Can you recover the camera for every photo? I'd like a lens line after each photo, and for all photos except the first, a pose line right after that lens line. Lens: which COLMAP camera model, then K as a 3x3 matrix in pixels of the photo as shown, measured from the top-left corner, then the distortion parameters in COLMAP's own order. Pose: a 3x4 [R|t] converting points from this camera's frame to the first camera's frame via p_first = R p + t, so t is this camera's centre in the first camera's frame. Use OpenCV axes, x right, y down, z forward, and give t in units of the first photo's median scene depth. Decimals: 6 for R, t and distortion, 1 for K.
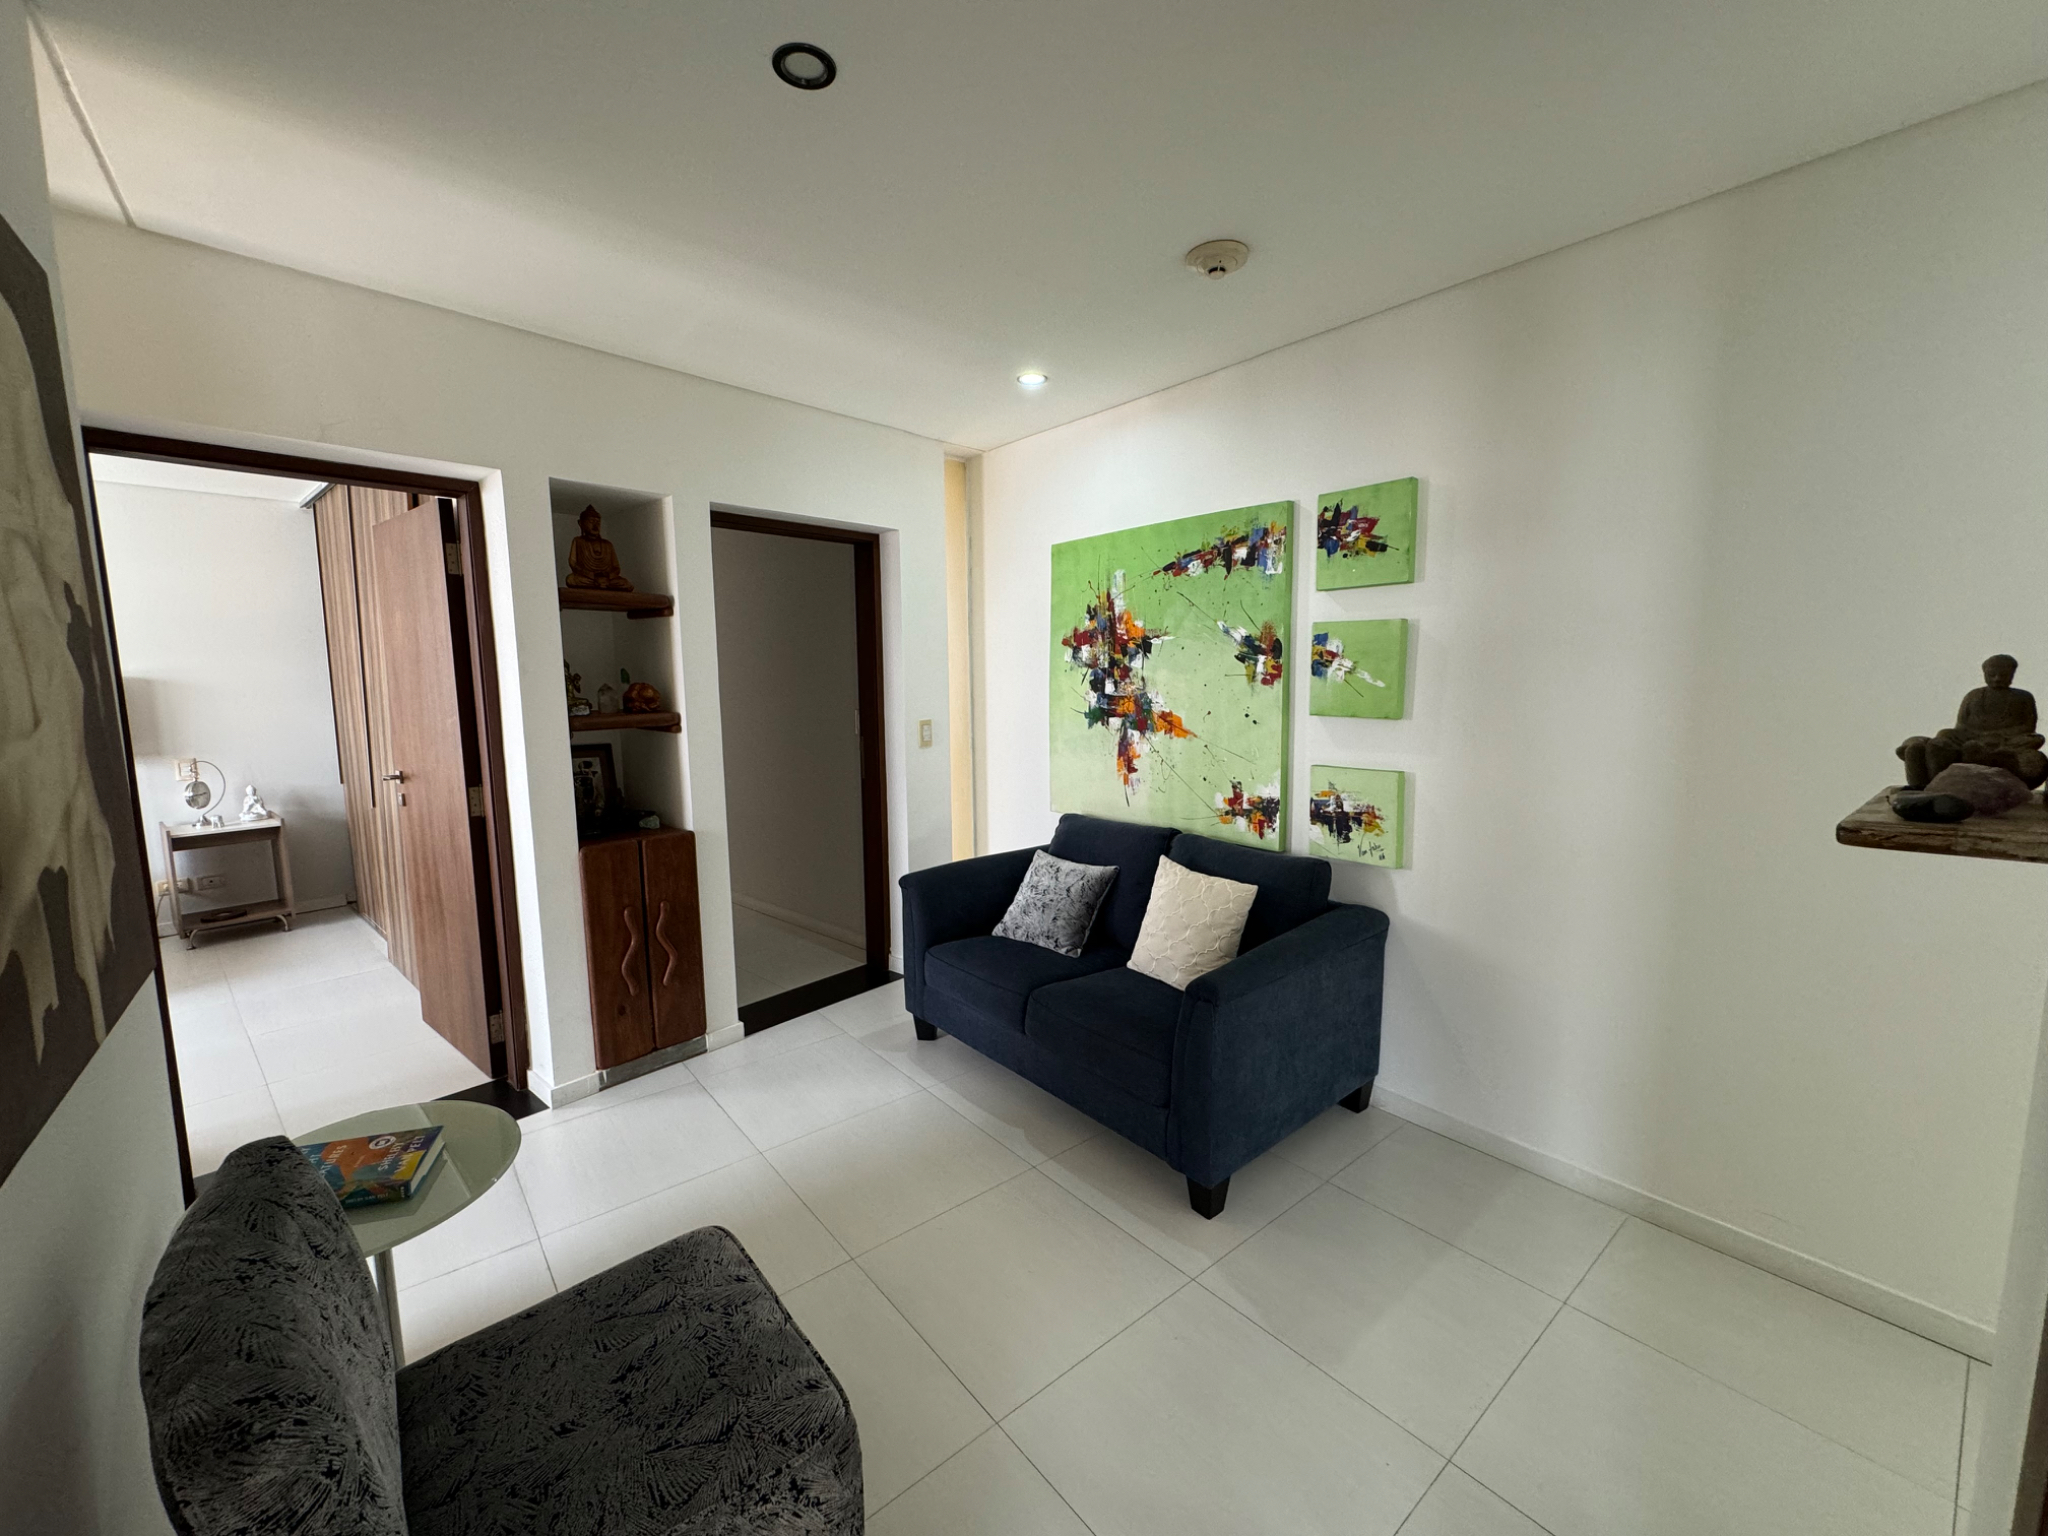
lens RADIAL K [[822.3, 0, 1019.6], [0, 822.3, 768.9], [0, 0, 1]] dist [0.000134, 0.000838]
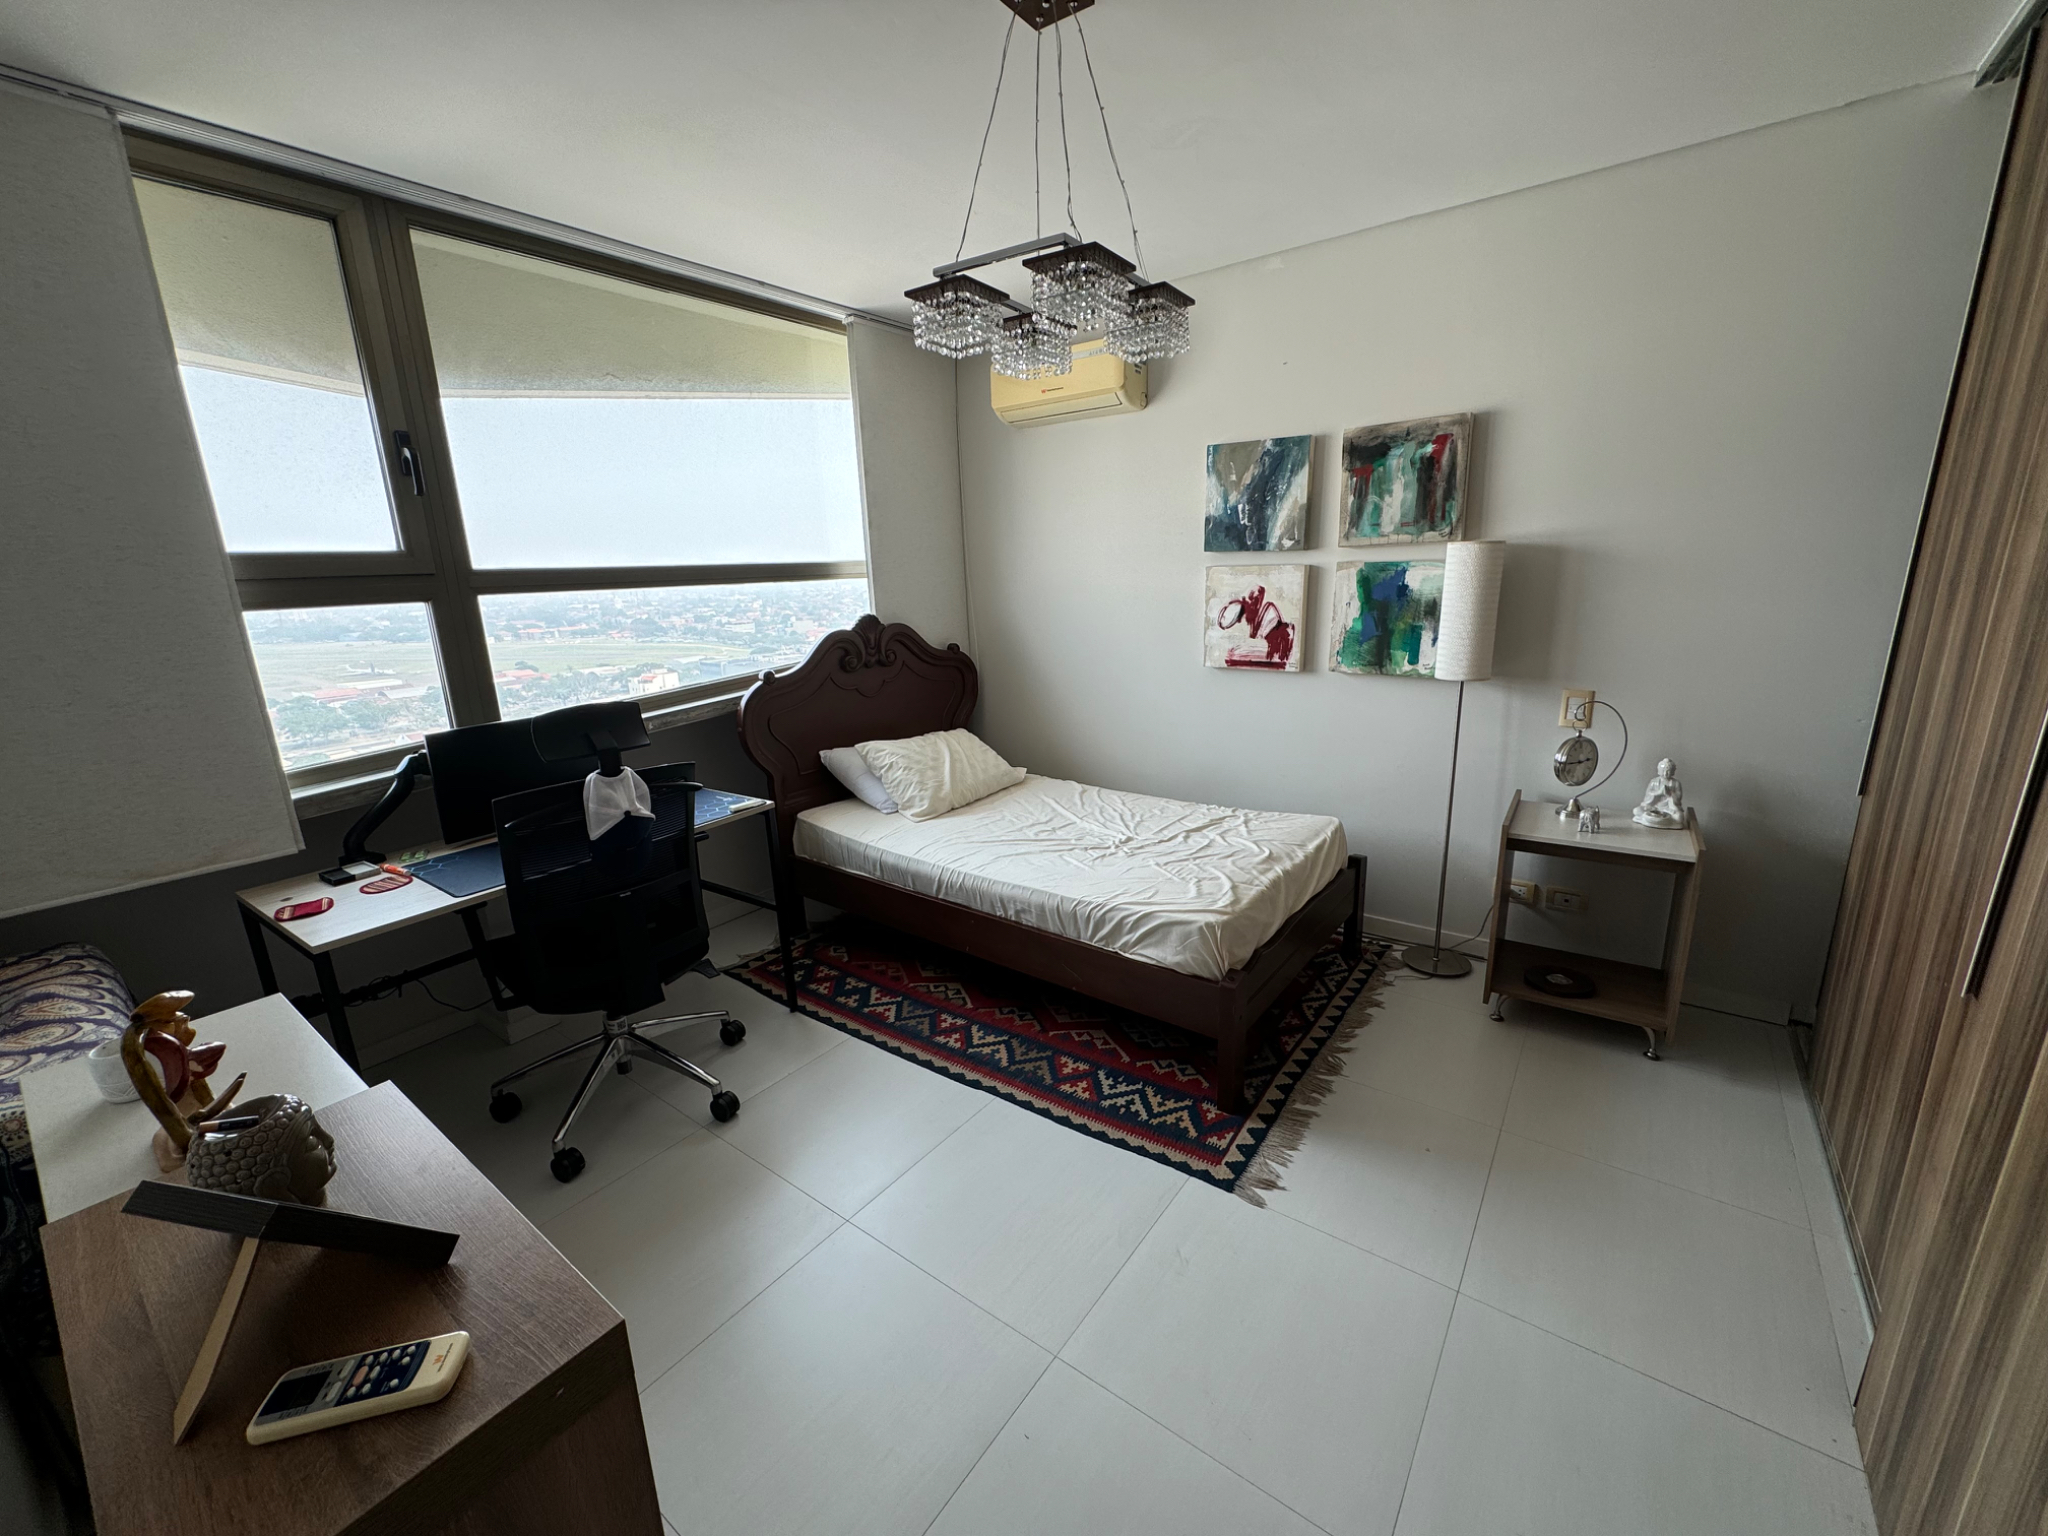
lens RADIAL K [[822.3, 0, 1019.6], [0, 822.3, 768.9], [0, 0, 1]] dist [0.000134, 0.000838]
pose [[0.111172, 0.246207, -0.962820, -0.486805], [-0.089845, 0.967349, 0.236991, -0.058704], [0.989732, 0.060158, 0.129663, 0.536660]]
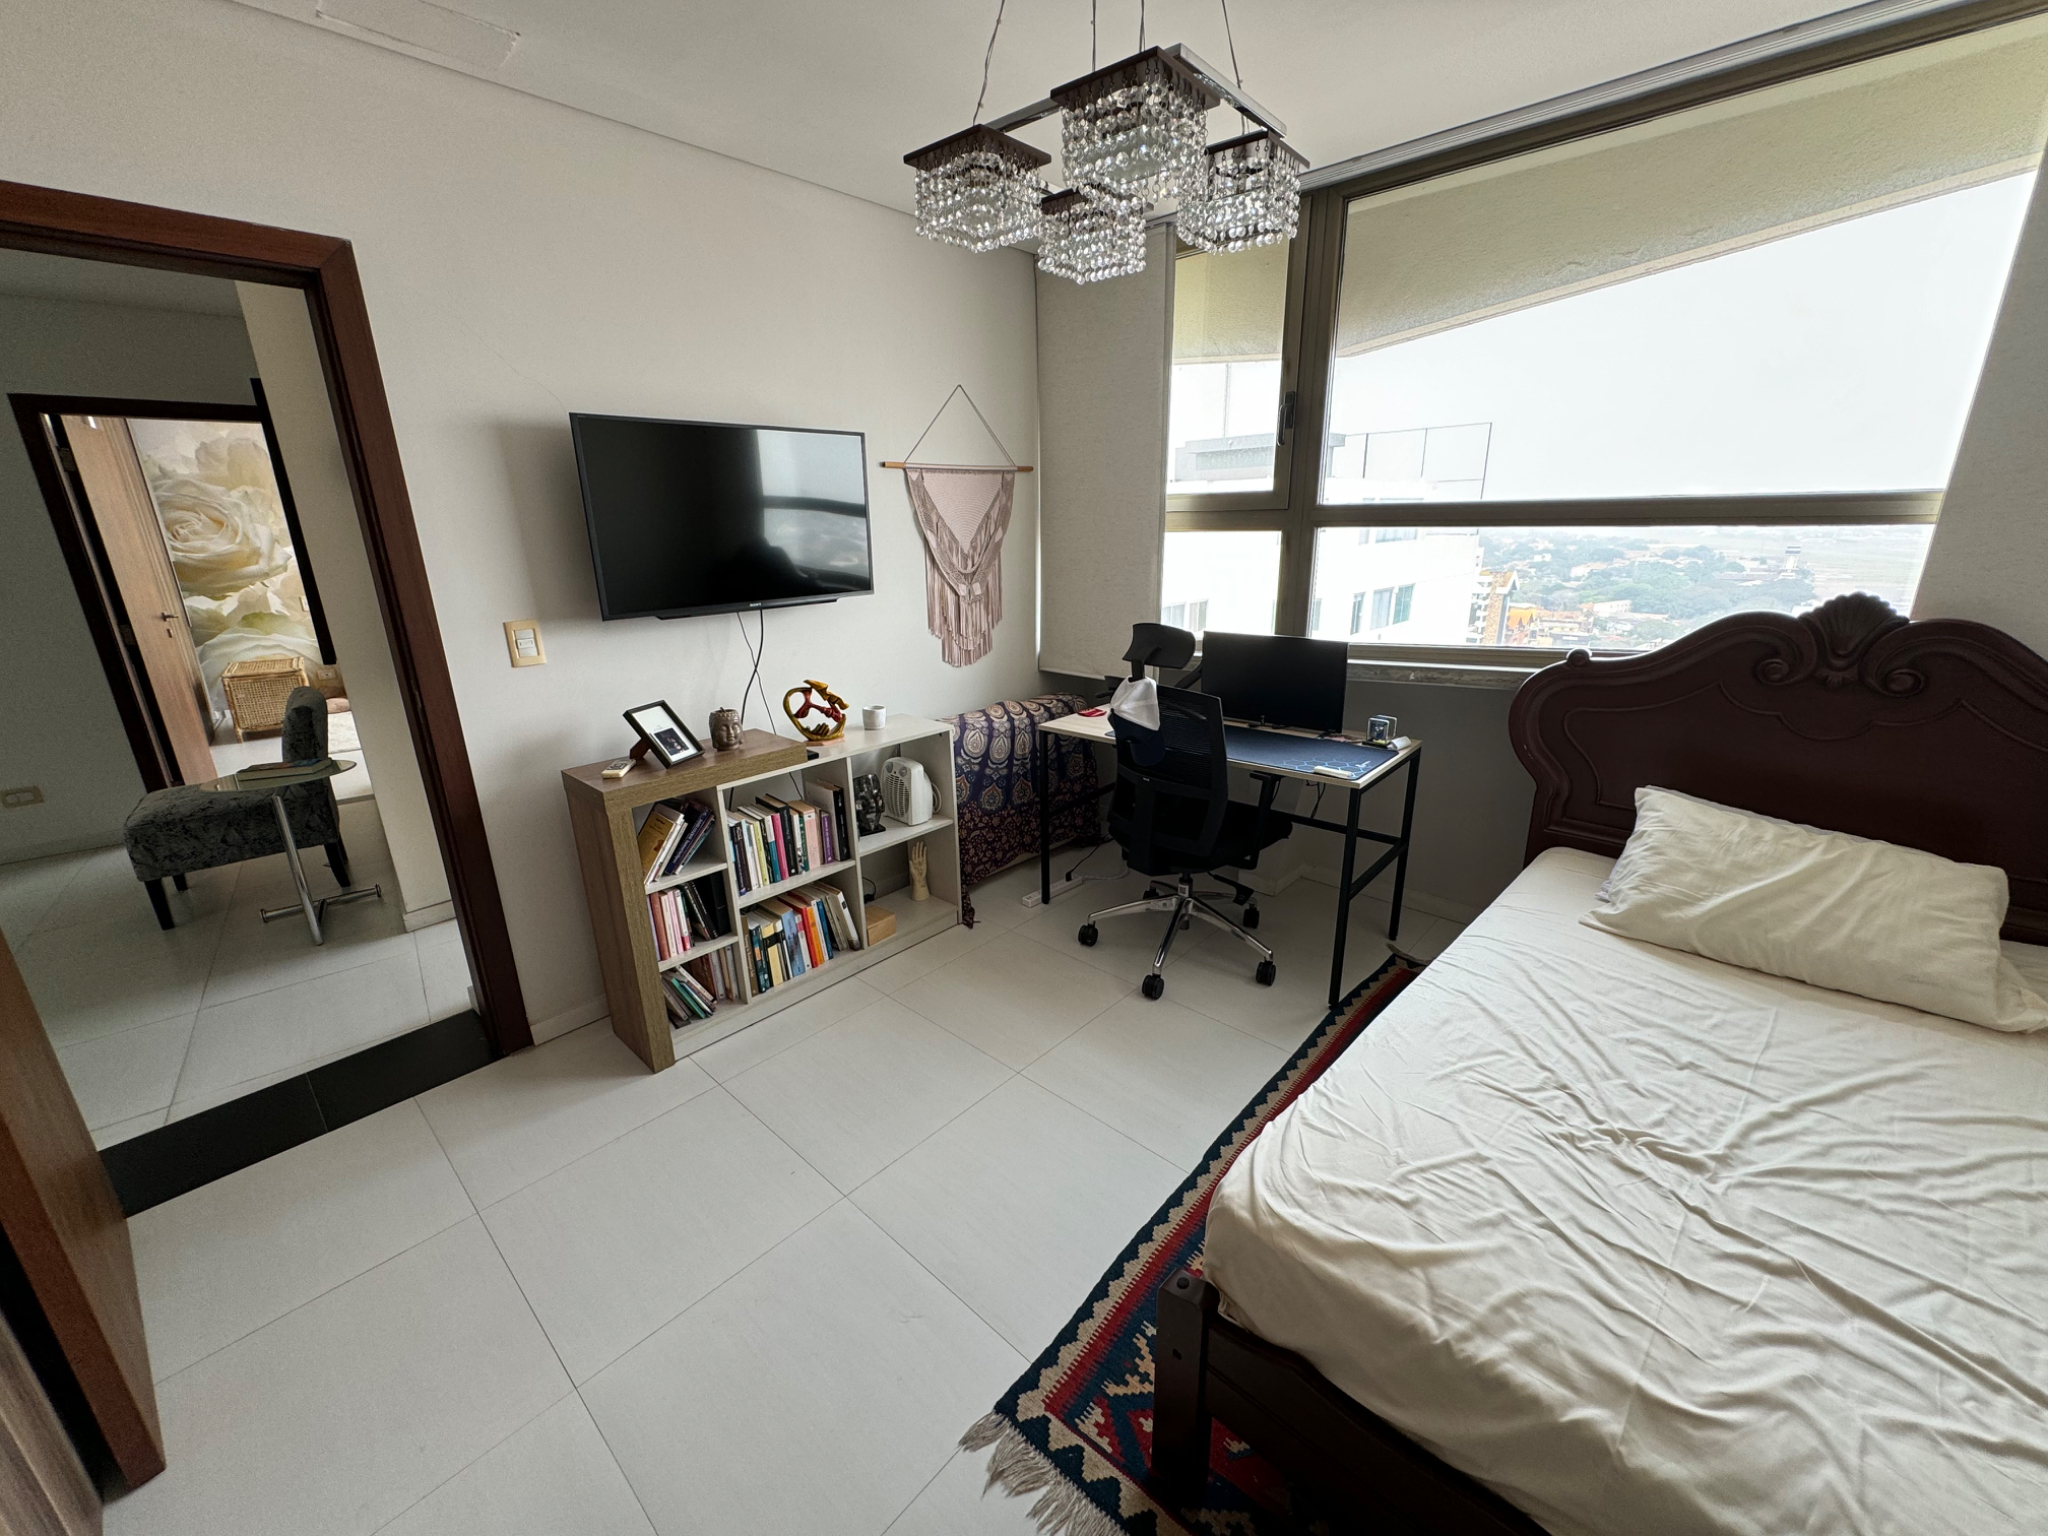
lens RADIAL K [[822.3, 0, 1019.6], [0, 822.3, 768.9], [0, 0, 1]] dist [0.000134, 0.000838]
pose [[-0.999599, 0.027934, 0.004721, -1.188403], [0.027407, 0.911306, 0.410816, -0.149561], [0.007173, 0.410781, -0.911706, 1.239764]]
